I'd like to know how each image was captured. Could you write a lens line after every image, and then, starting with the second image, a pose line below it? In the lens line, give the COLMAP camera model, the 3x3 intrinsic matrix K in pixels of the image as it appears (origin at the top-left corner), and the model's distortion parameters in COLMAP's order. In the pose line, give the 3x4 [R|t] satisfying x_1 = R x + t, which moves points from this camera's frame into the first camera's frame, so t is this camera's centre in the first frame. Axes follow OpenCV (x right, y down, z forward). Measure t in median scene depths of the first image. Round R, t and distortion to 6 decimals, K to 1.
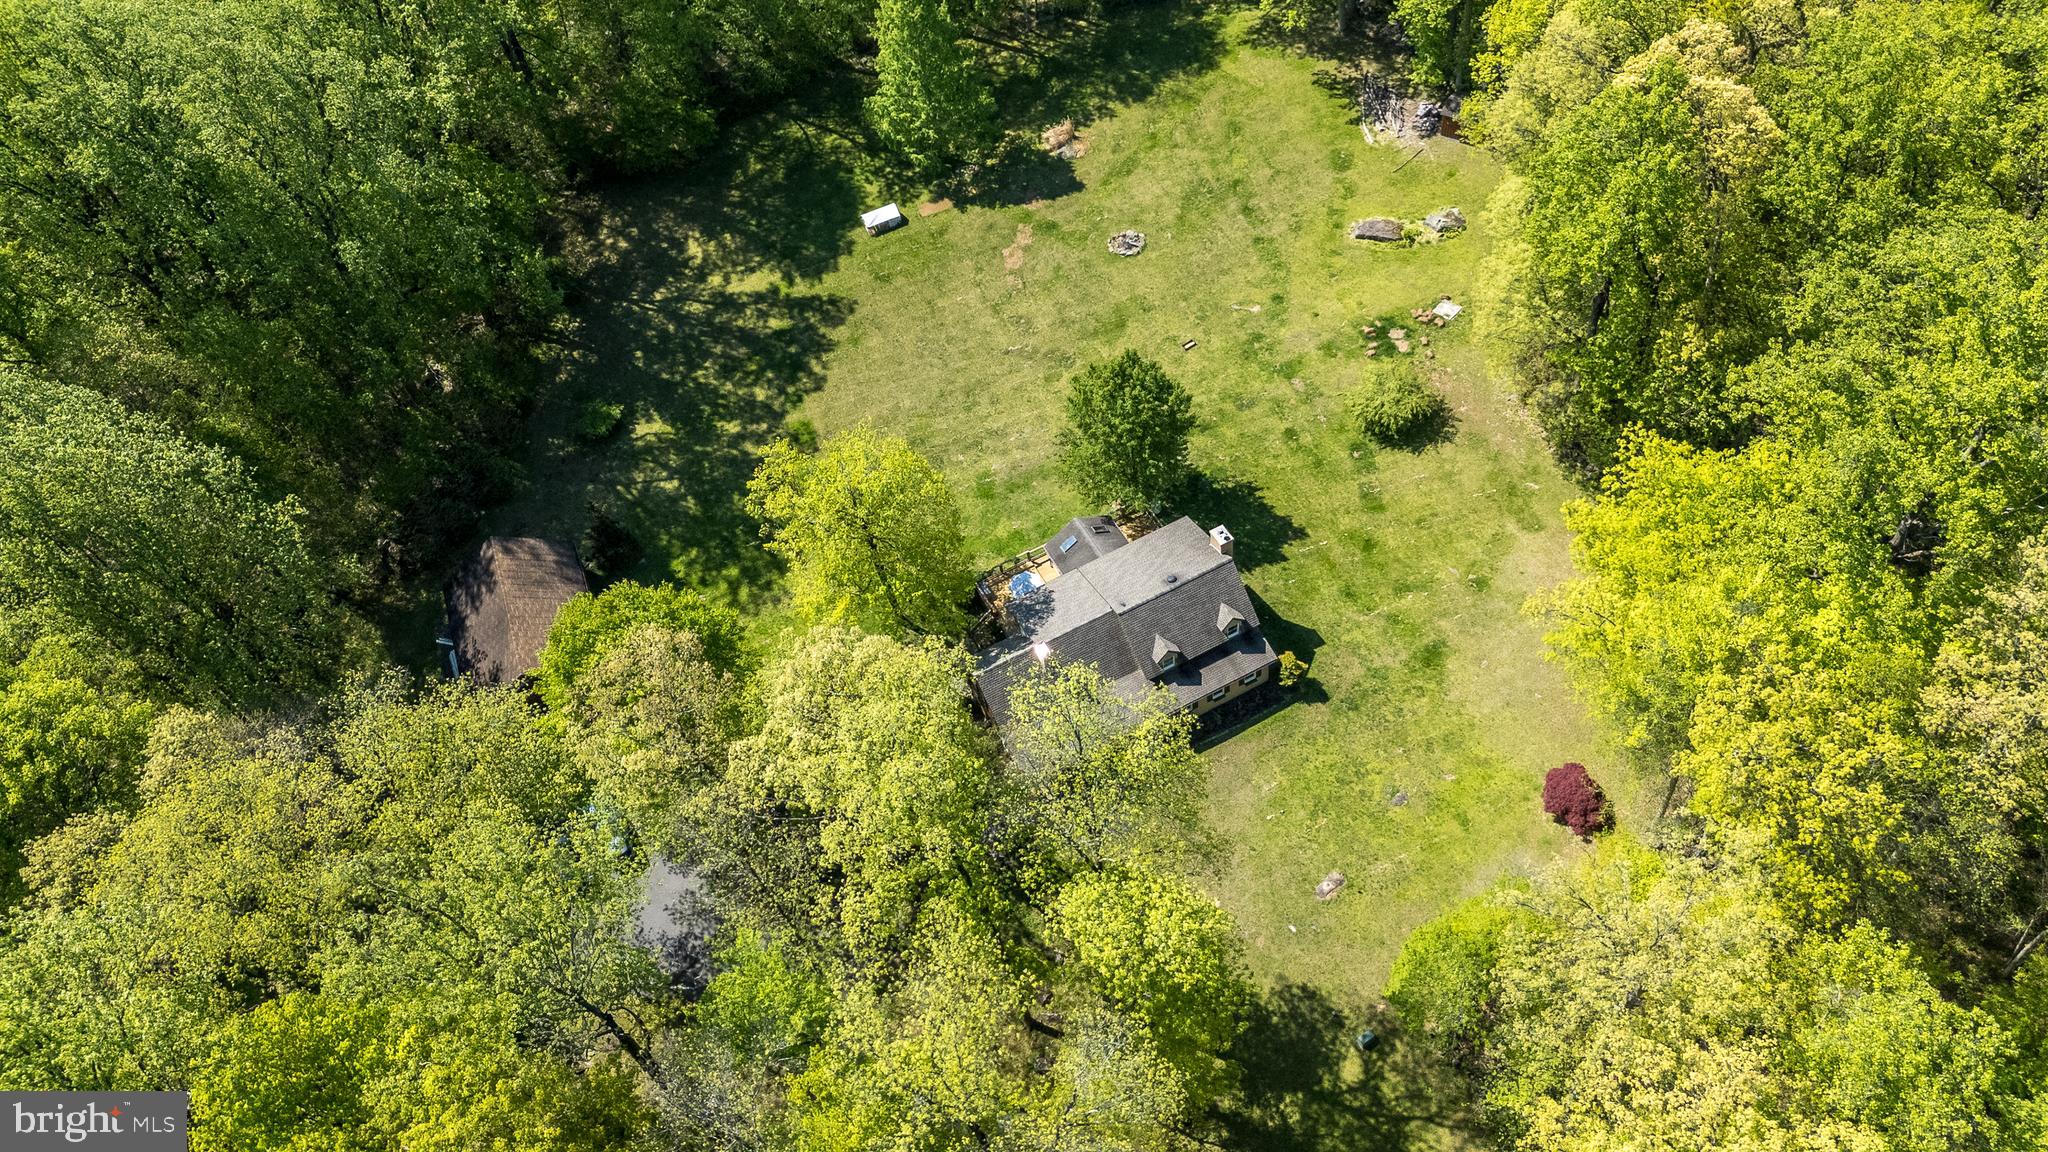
lens RADIAL K [[1470.5, 0, 980.6], [0, 1470.5, 579.4], [0, 0, 1]] dist [0.058045, -0.099730]
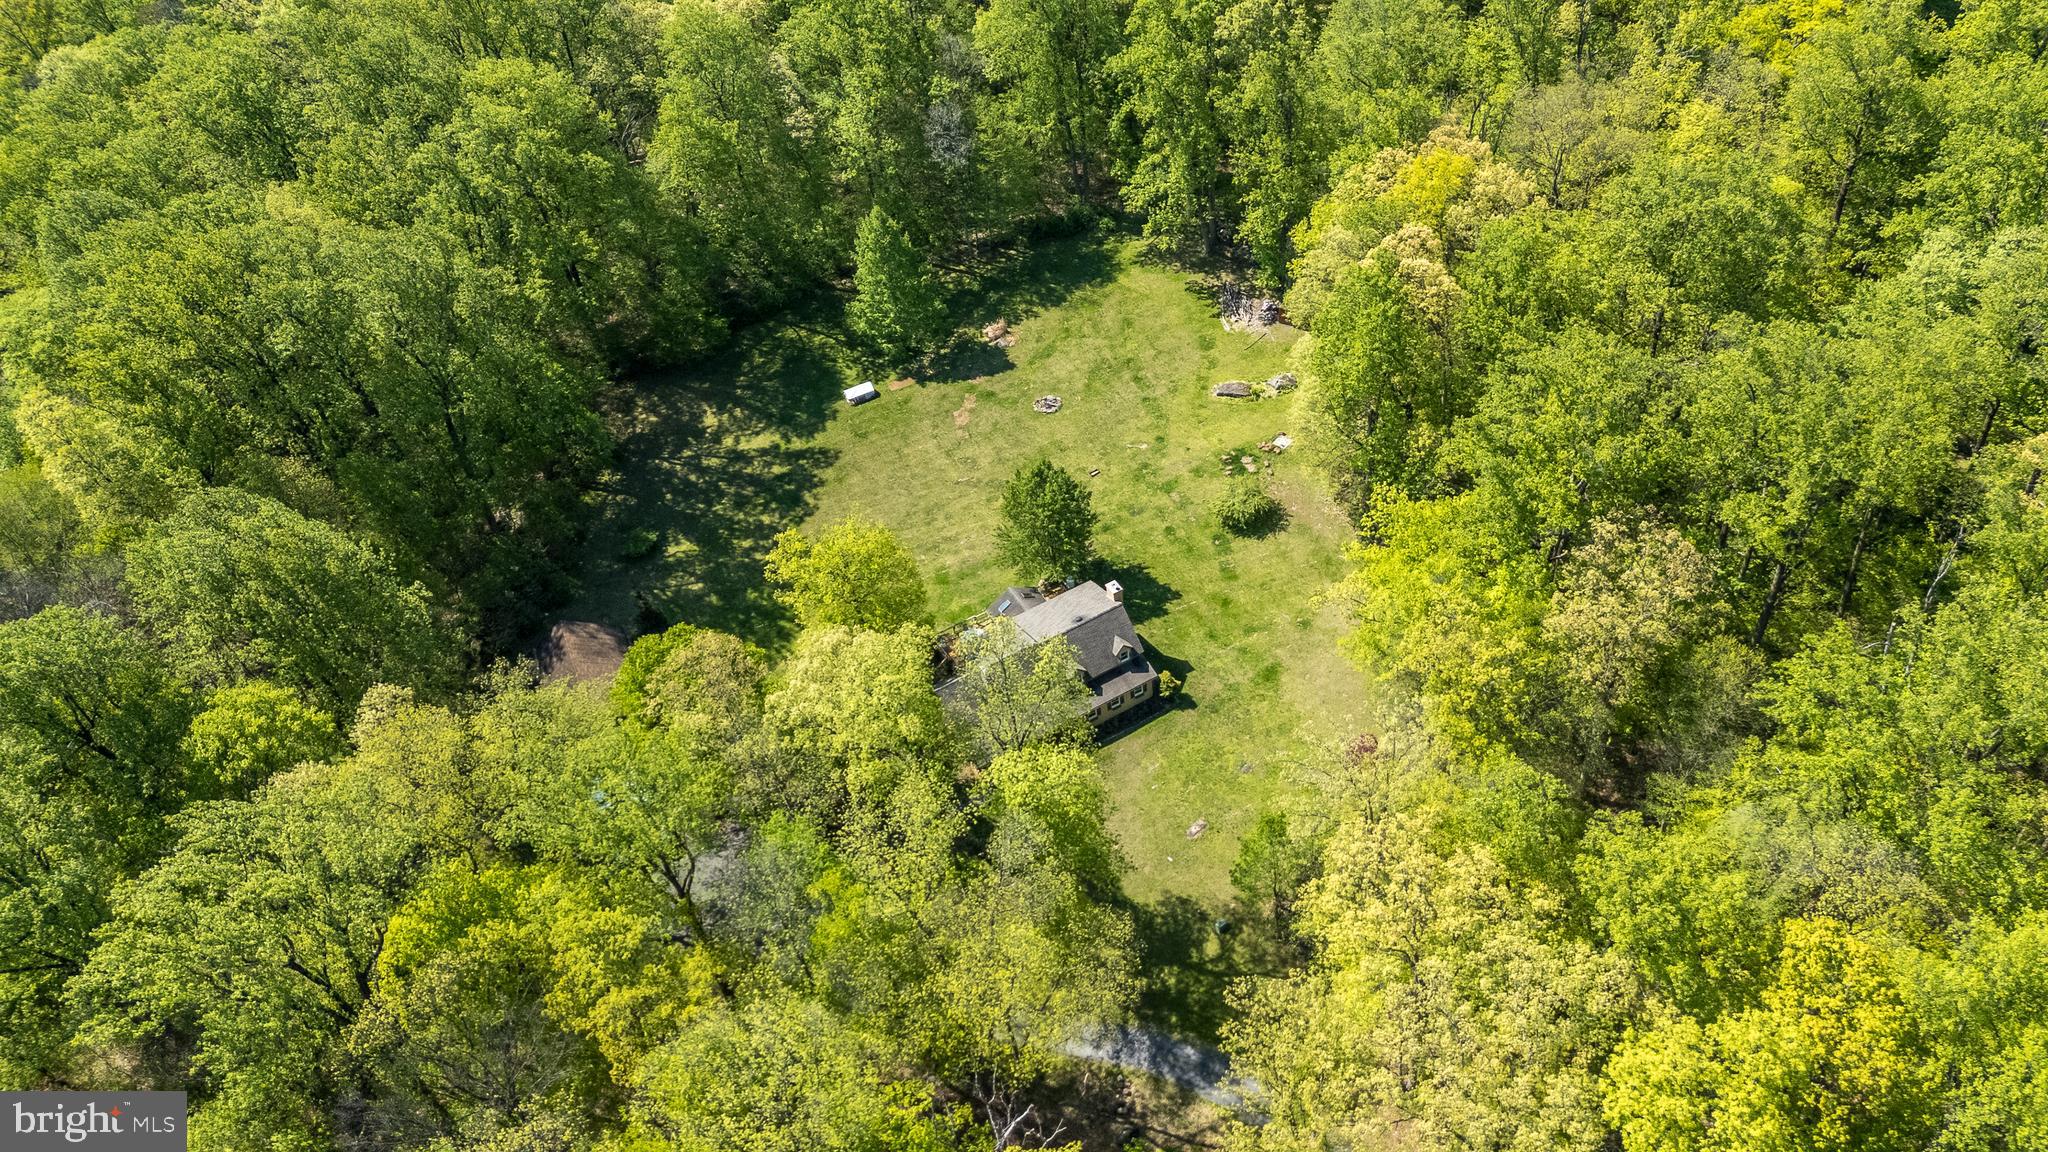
lens RADIAL K [[1470.5, 0, 980.6], [0, 1470.5, 579.4], [0, 0, 1]] dist [0.058045, -0.099730]
pose [[0.999540, -0.012330, 0.027714, 0.001189], [0.016788, 0.985832, -0.166892, 0.142689], [-0.025264, 0.167281, 0.985586, -0.262760]]
